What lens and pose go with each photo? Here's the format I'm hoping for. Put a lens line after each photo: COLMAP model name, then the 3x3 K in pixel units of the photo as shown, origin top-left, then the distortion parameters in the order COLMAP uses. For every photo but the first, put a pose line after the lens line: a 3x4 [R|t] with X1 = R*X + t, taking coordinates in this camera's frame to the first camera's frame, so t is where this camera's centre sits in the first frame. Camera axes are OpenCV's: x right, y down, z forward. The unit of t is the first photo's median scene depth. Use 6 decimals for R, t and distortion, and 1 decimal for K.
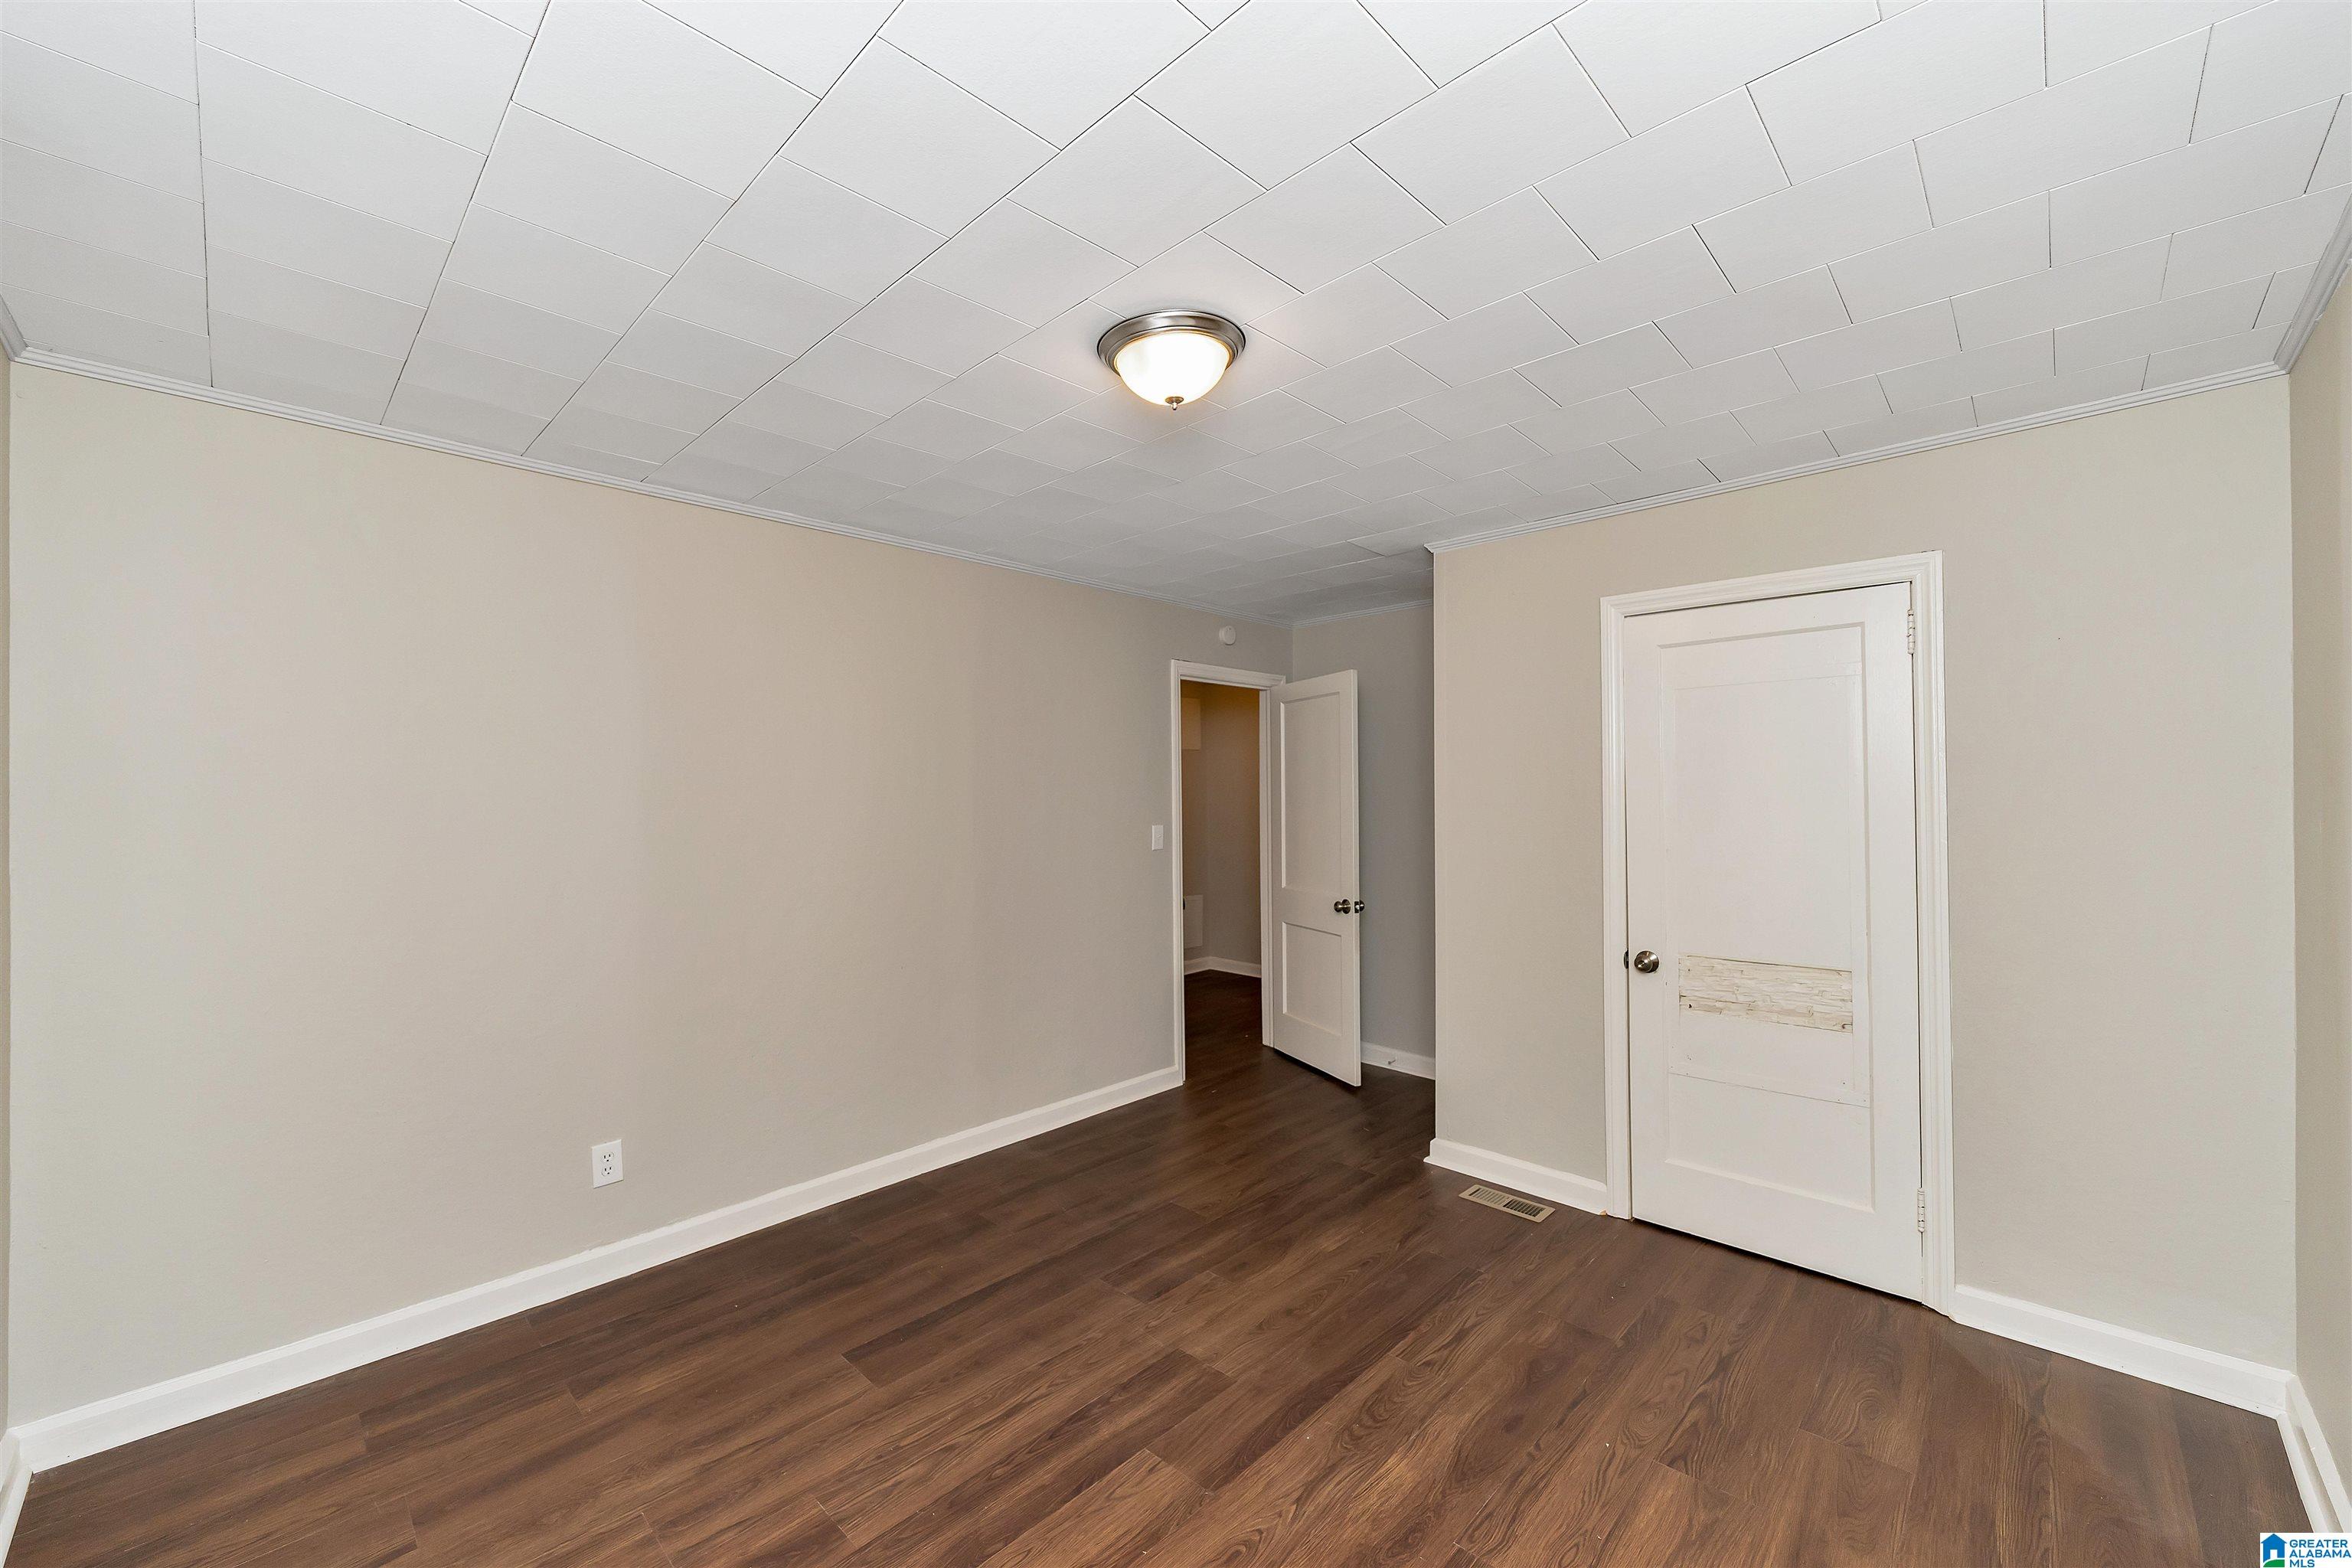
lens RADIAL K [[910.6, 0, 1168.2], [0, 910.6, 790.6], [0, 0, 1]] dist [0.001168, 0.000100]
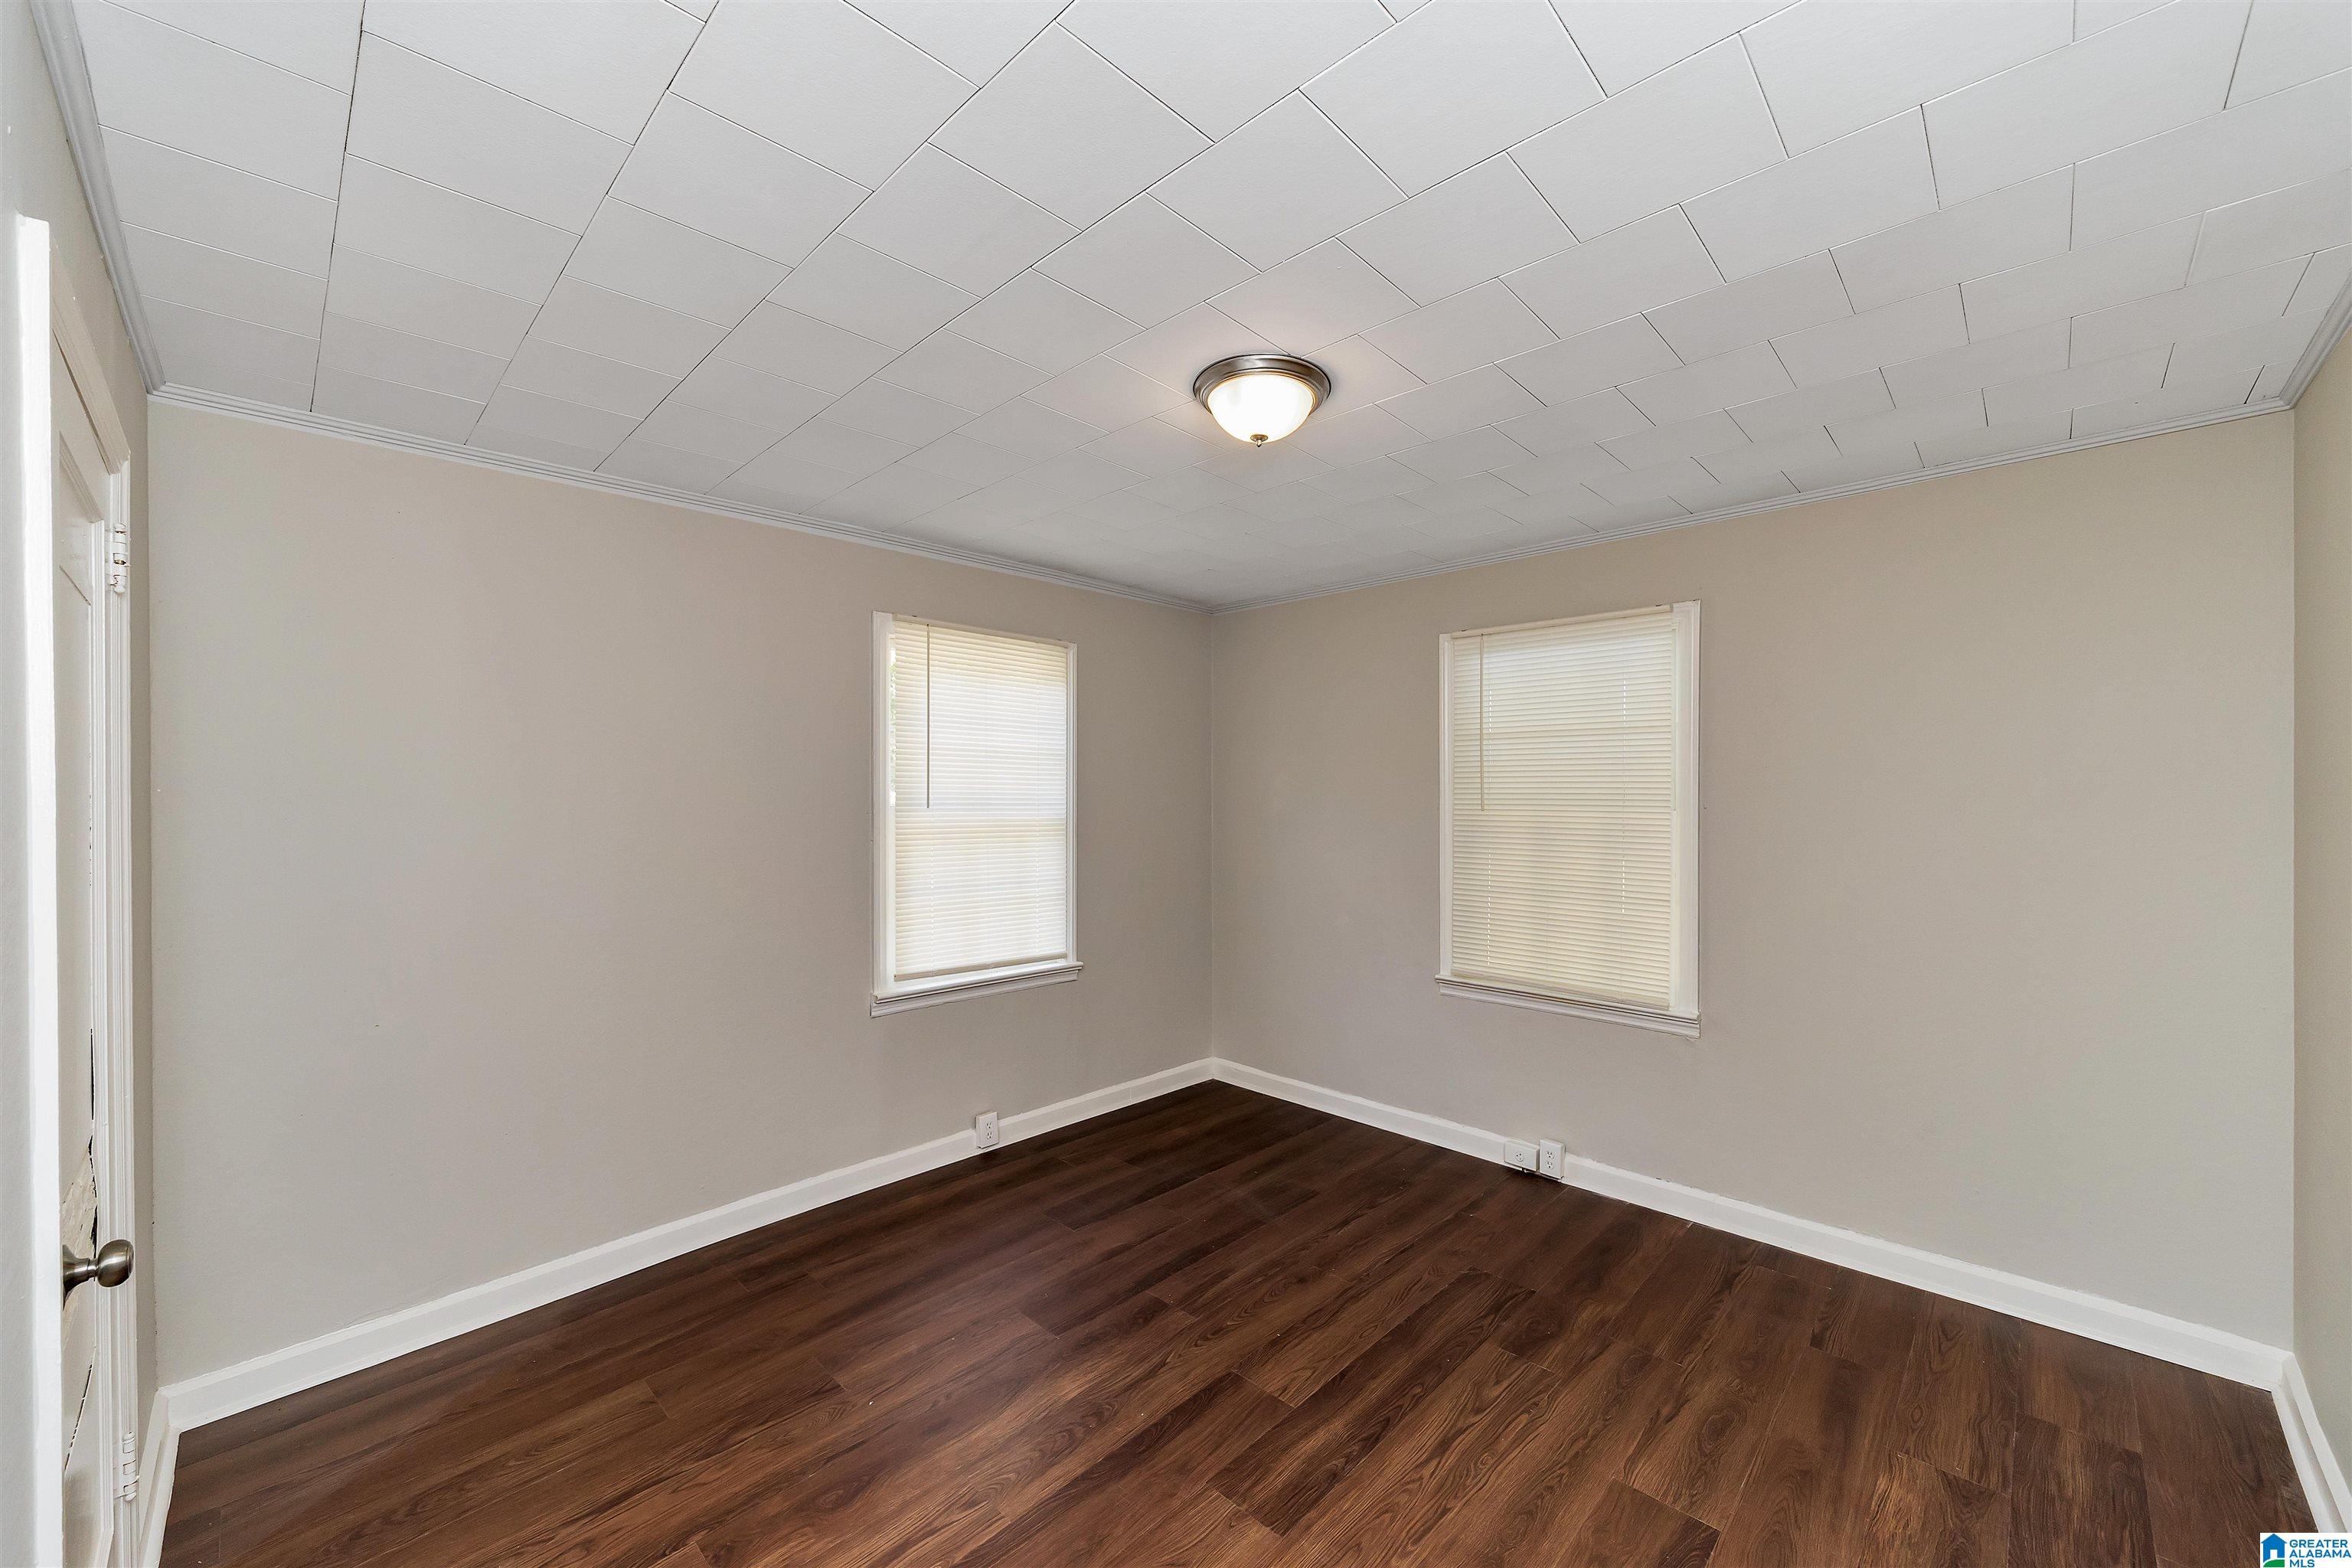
lens RADIAL K [[910.6, 0, 1168.2], [0, 910.6, 790.6], [0, 0, 1]] dist [0.001168, 0.000100]
pose [[-0.999940, 0.009682, 0.005102, 0.106751], [0.009634, 0.999911, -0.009234, -0.002390], [-0.005191, -0.009184, -0.999944, 1.977749]]
